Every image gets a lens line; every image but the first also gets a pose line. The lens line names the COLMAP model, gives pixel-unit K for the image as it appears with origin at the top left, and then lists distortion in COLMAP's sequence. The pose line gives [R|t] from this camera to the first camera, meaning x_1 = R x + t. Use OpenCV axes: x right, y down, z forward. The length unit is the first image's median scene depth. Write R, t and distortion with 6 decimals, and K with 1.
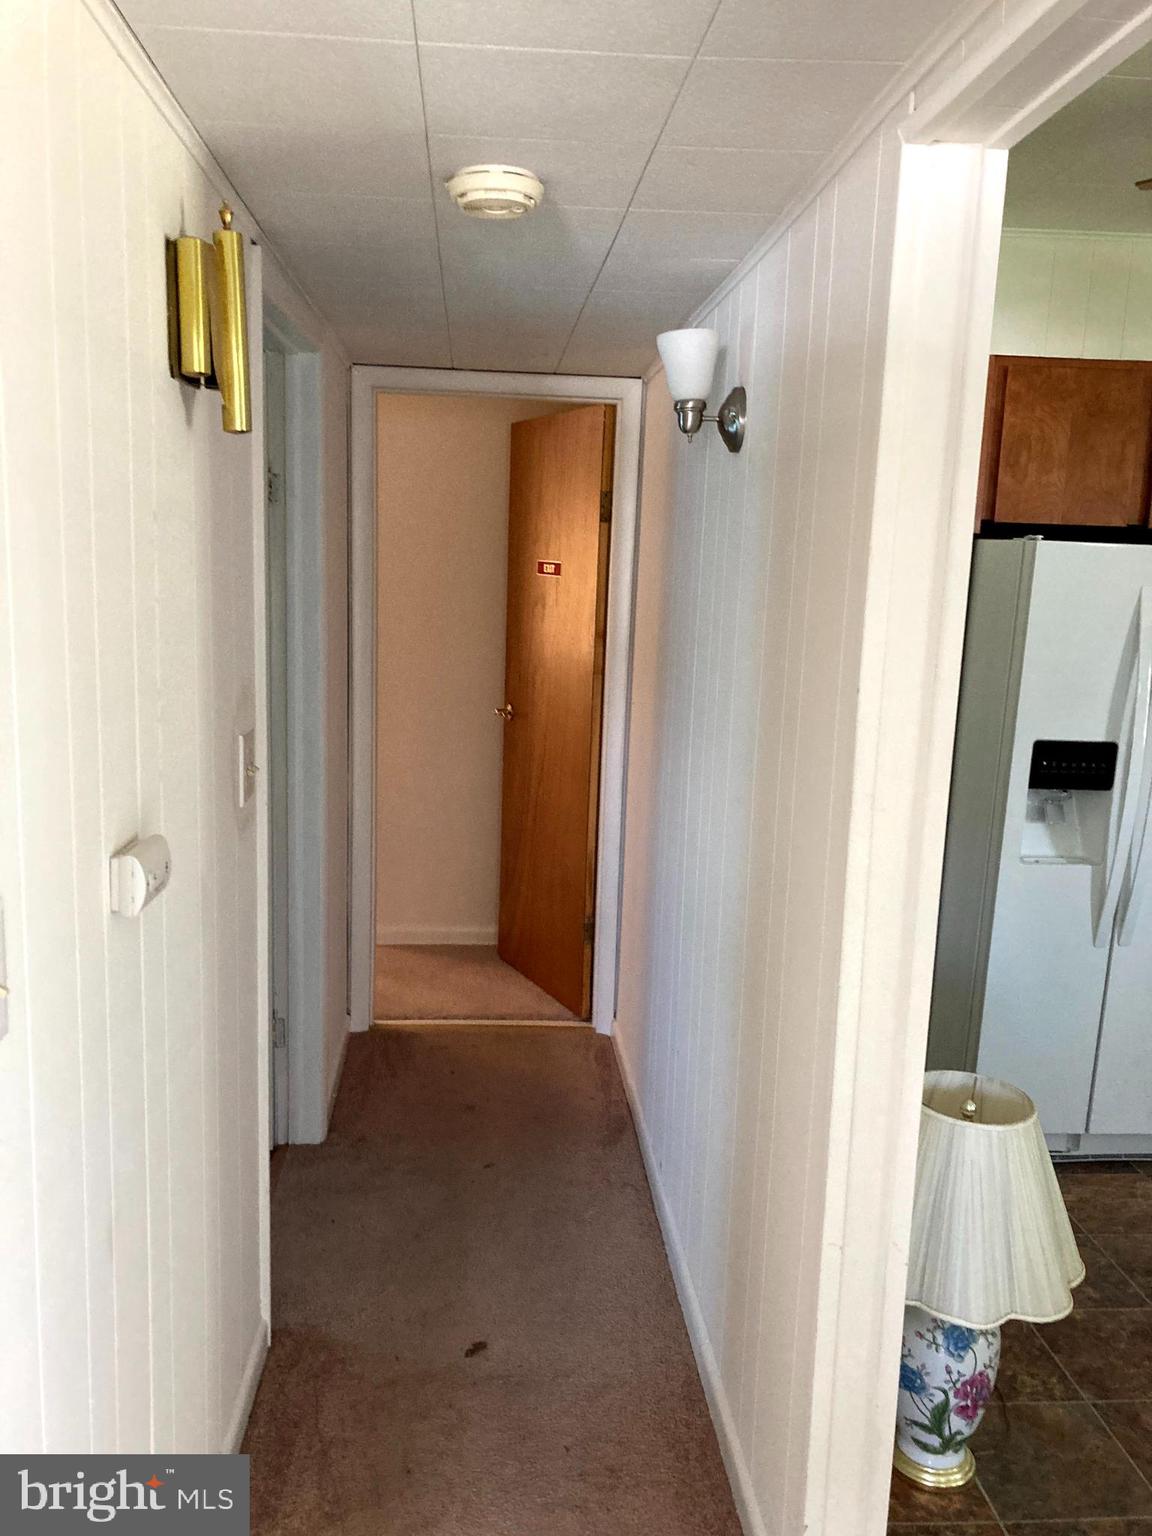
lens RADIAL K [[1231.0, 0, 576.0], [0, 1231.0, 768.0], [0, 0, 1]] dist [0.149257, -0.194452]
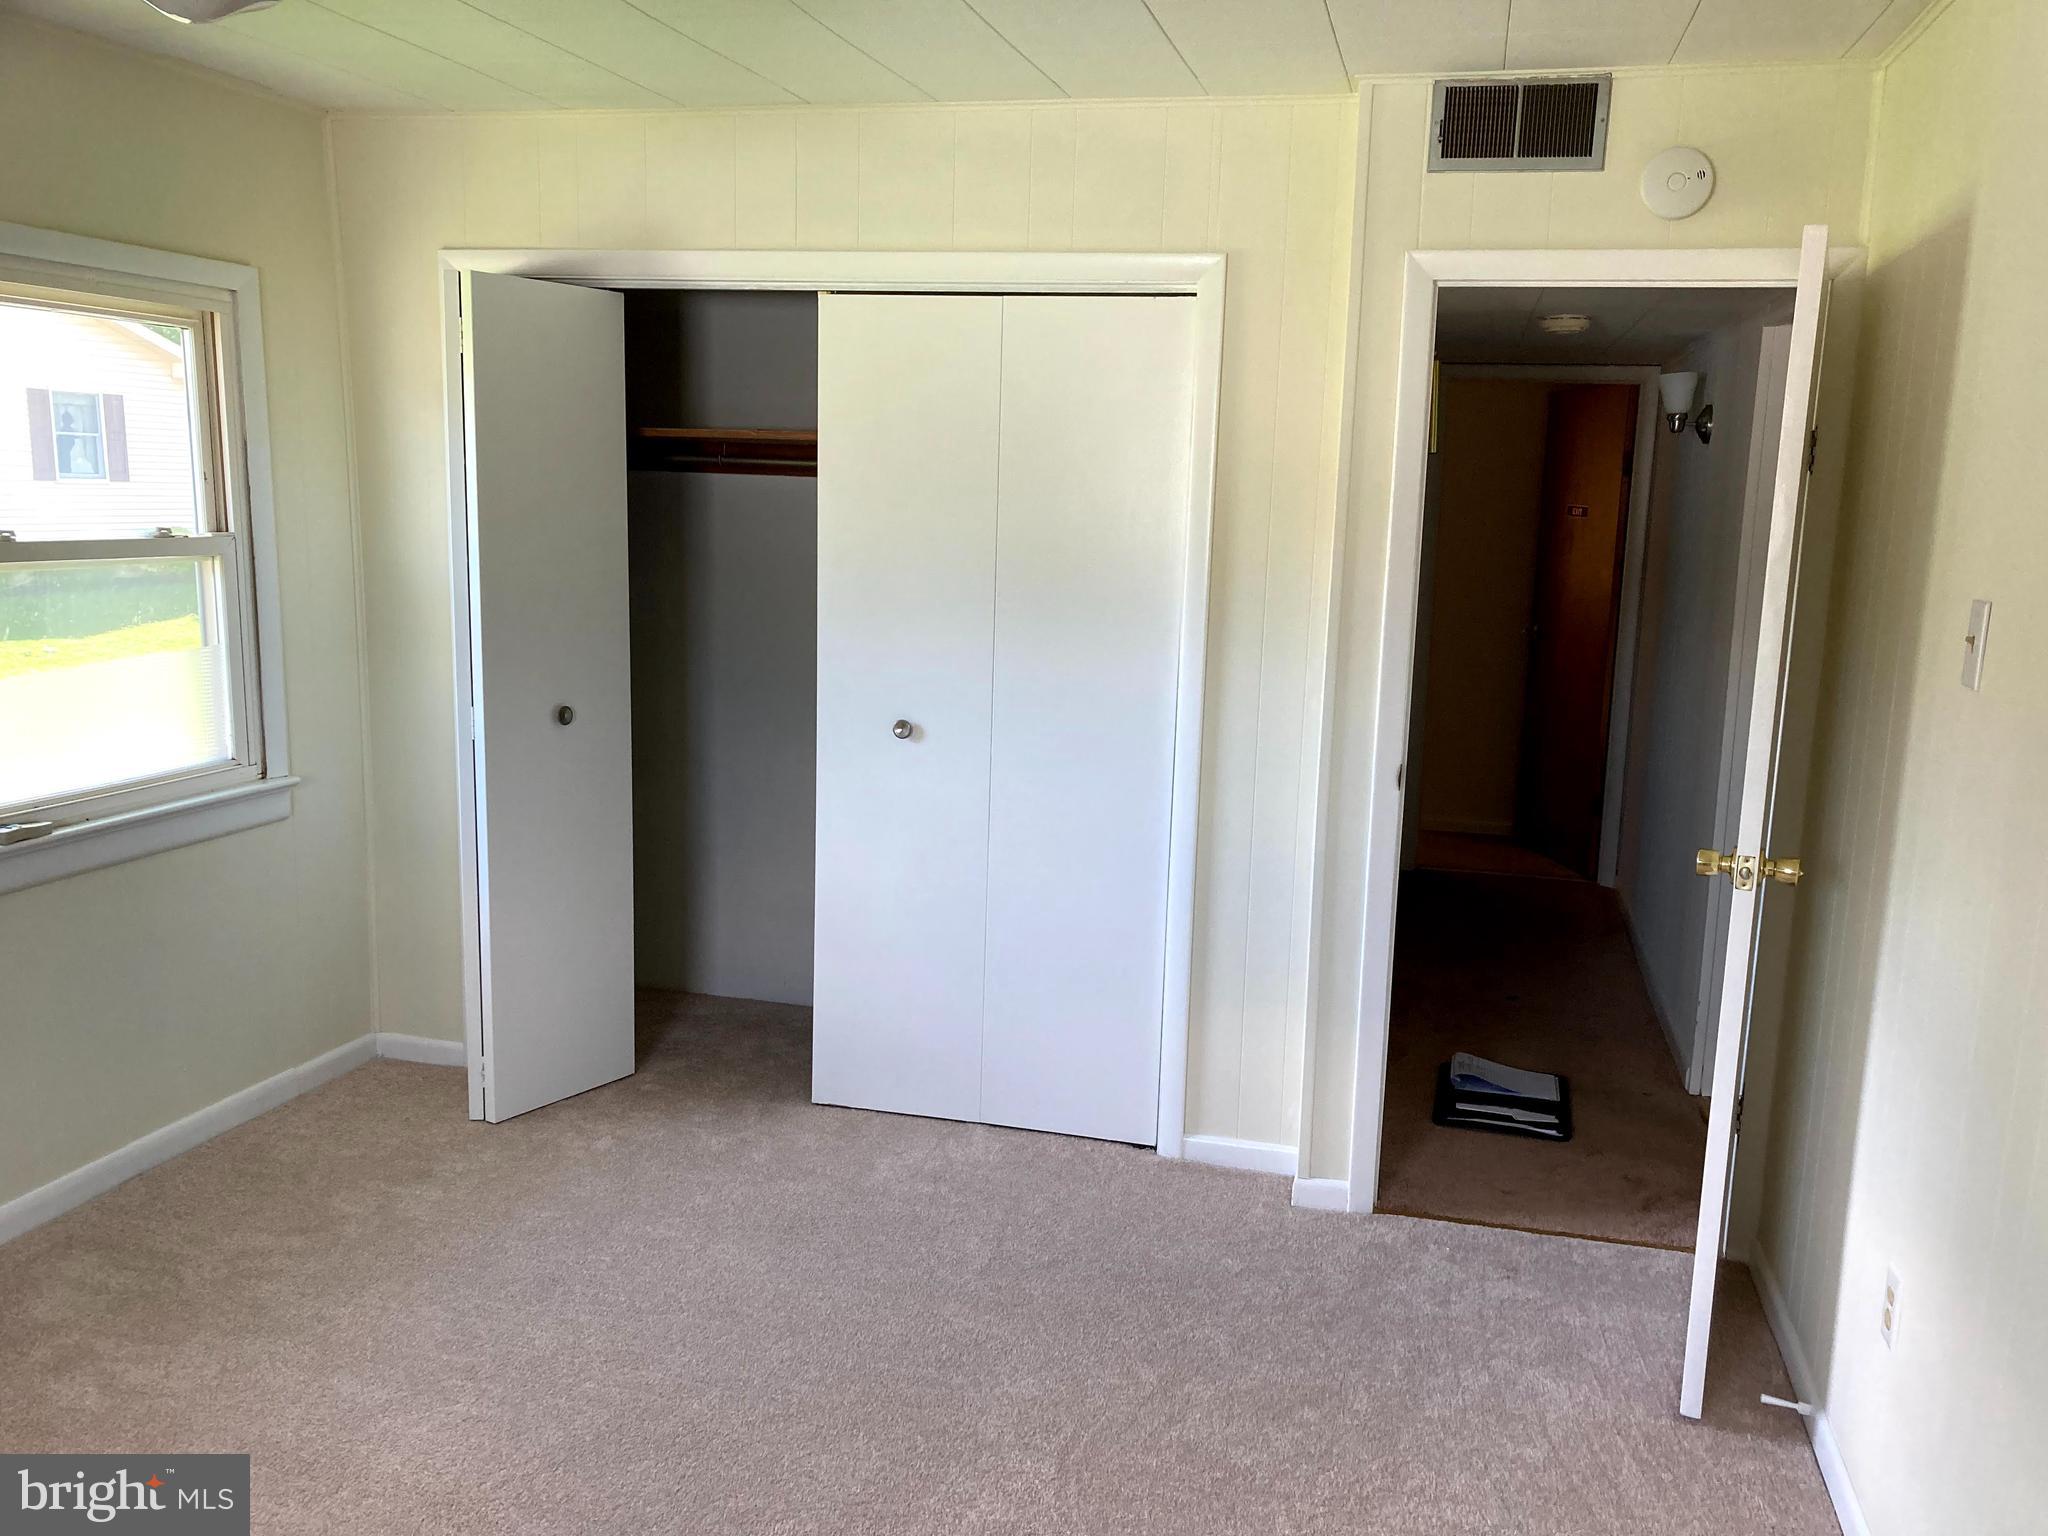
lens RADIAL K [[1641.3, 0, 1024.0], [0, 1641.3, 768.0], [0, 0, 1]] dist [0.149257, -0.194452]
pose [[0.946269, 0.040801, -0.320797, 0.001359], [-0.041954, 0.999114, 0.003319, 0.138878], [0.320648, 0.010318, 0.947142, -0.926900]]
